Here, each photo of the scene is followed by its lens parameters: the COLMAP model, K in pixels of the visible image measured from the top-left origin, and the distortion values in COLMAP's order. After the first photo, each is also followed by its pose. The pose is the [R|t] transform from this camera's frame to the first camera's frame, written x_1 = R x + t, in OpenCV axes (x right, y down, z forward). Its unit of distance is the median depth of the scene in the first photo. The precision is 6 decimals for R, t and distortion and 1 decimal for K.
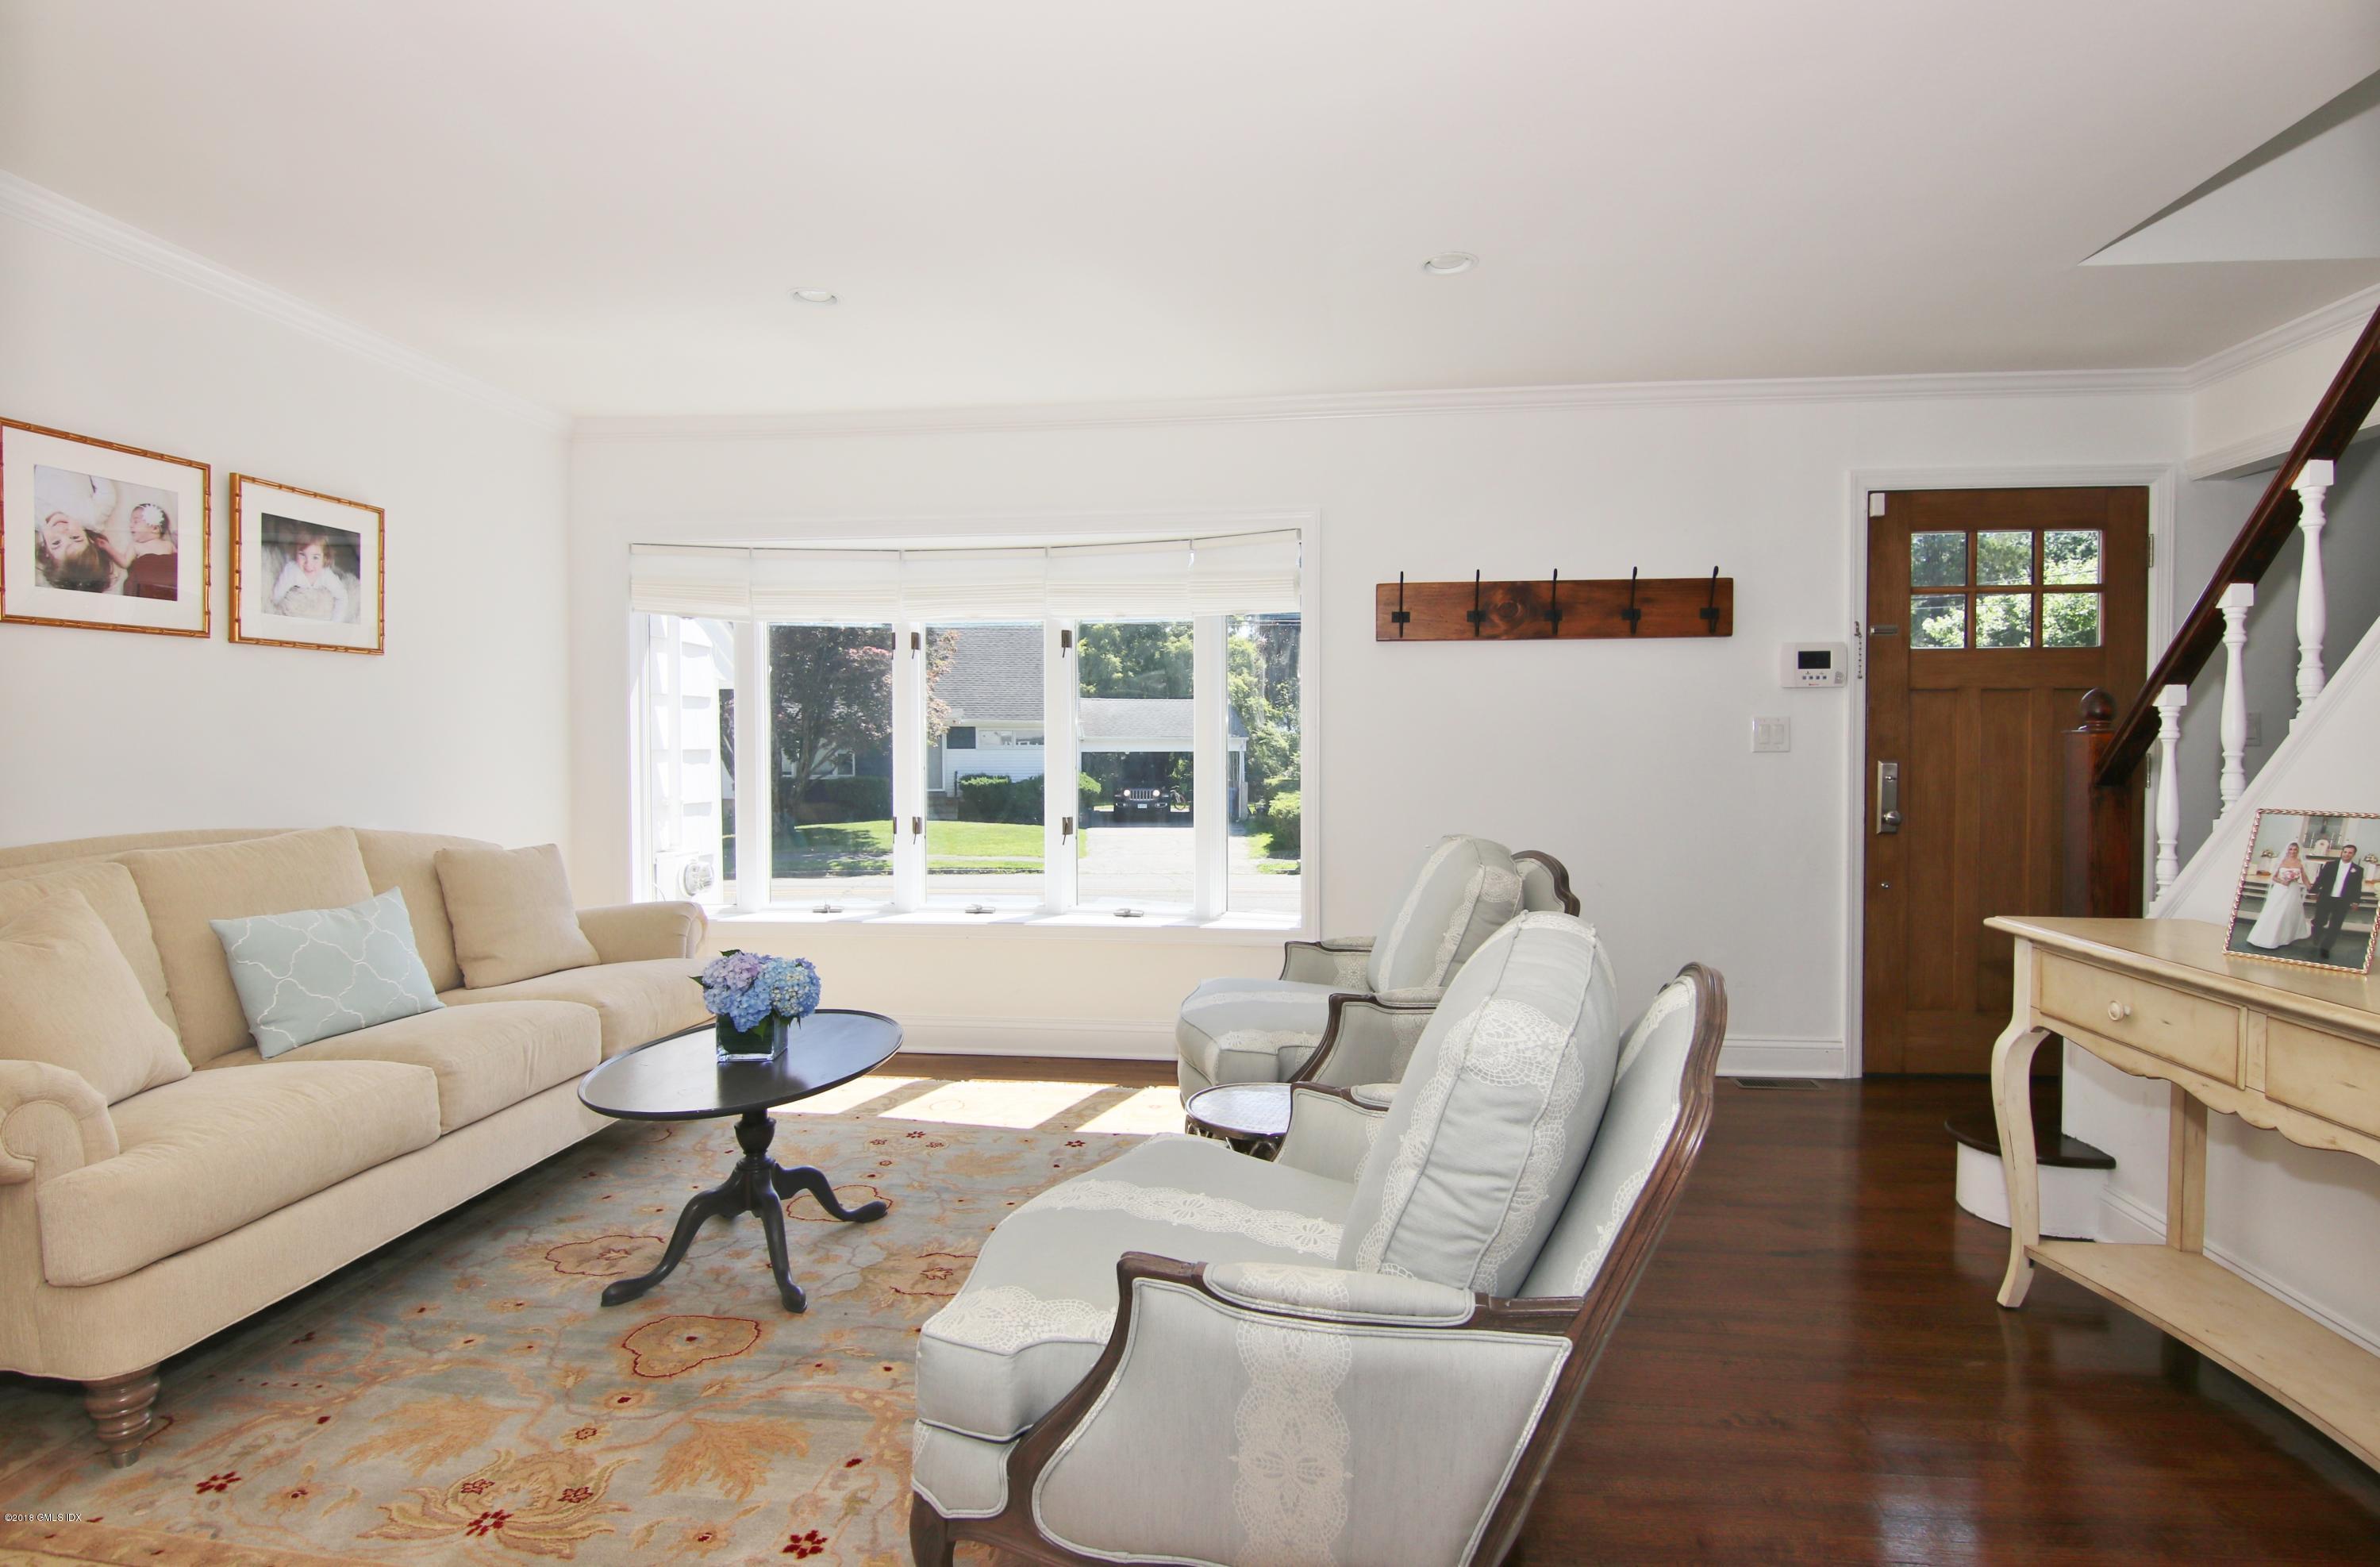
lens RADIAL K [[1213.4, 0, 1180.4], [0, 1213.4, 773.5], [0, 0, 1]] dist [0.001348, -0.014162]
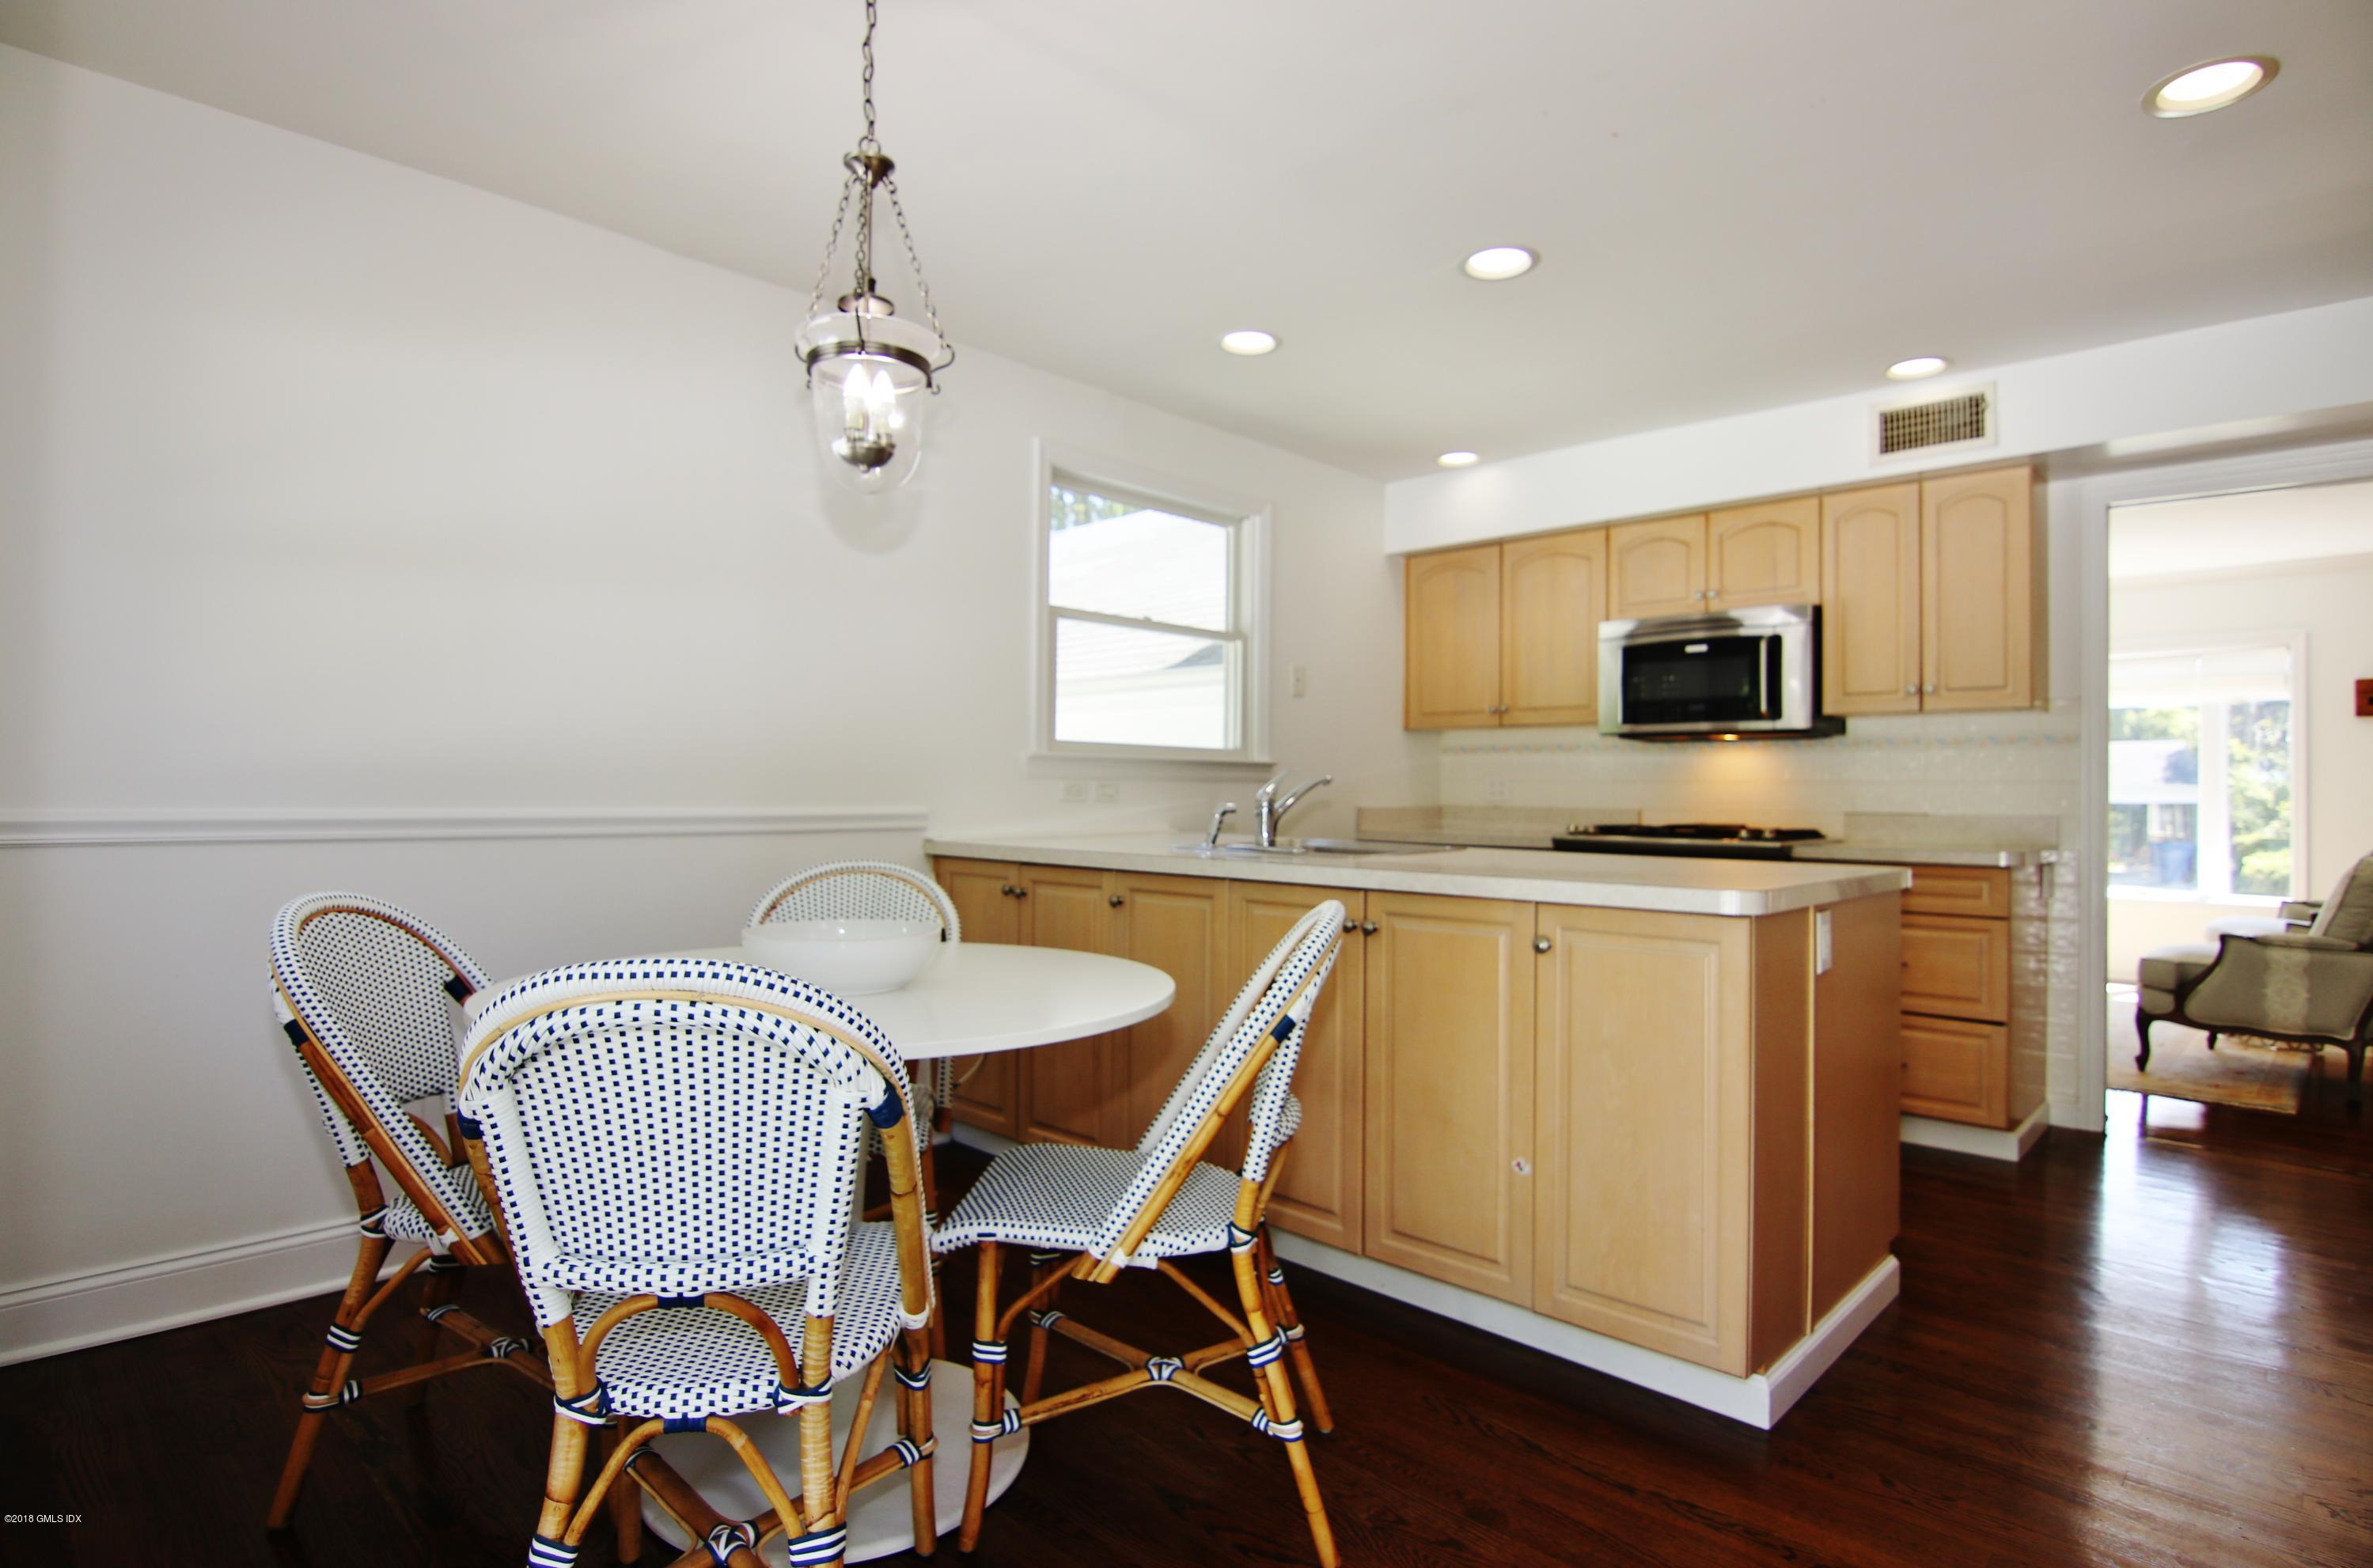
lens RADIAL K [[1209.6, 0, 1176.9], [0, 1209.6, 774.0], [0, 0, 1]] dist [0.001348, -0.014162]
pose [[0.794900, -0.001003, -0.606740, -0.325481], [-0.020356, 0.999392, -0.028320, 0.113863], [0.606399, 0.034862, 0.794396, -3.397534]]
